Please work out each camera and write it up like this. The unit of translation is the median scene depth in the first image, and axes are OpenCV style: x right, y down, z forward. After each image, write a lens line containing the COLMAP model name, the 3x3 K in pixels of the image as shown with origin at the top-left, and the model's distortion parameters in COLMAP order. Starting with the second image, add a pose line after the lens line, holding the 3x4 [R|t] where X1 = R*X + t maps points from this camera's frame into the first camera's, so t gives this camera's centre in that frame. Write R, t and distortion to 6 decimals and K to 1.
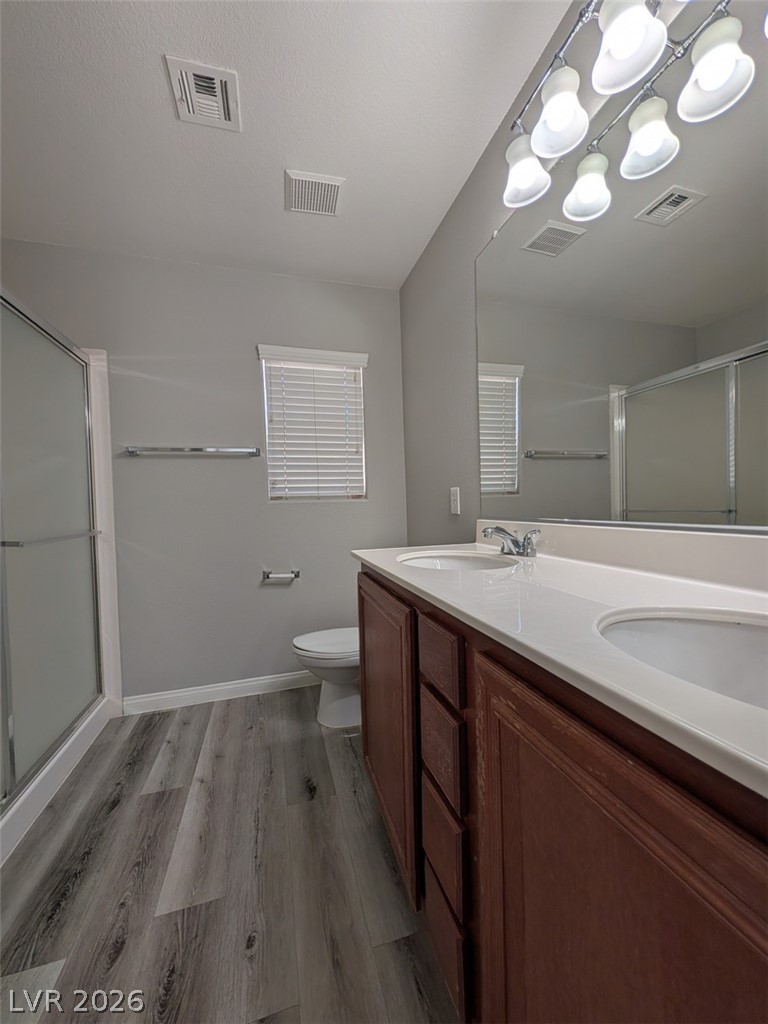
lens RADIAL K [[394.7, 0, 368.3], [0, 394.7, 511.4], [0, 0, 1]] dist [0.000923, 0.000025]
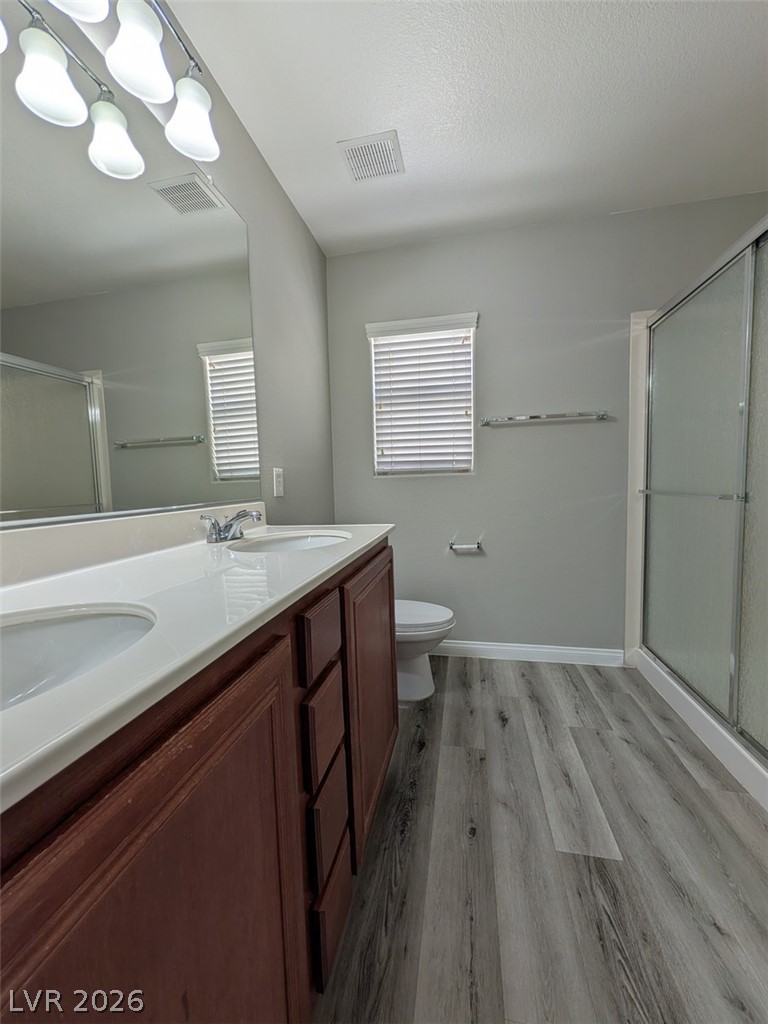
lens RADIAL K [[394.7, 0, 368.3], [0, 394.7, 511.4], [0, 0, 1]] dist [0.000923, 0.000025]
pose [[0.884106, 0.035831, -0.465910, 0.581864], [-0.002974, 0.997467, 0.071067, -0.017252], [0.467276, -0.061446, 0.881974, 0.146720]]
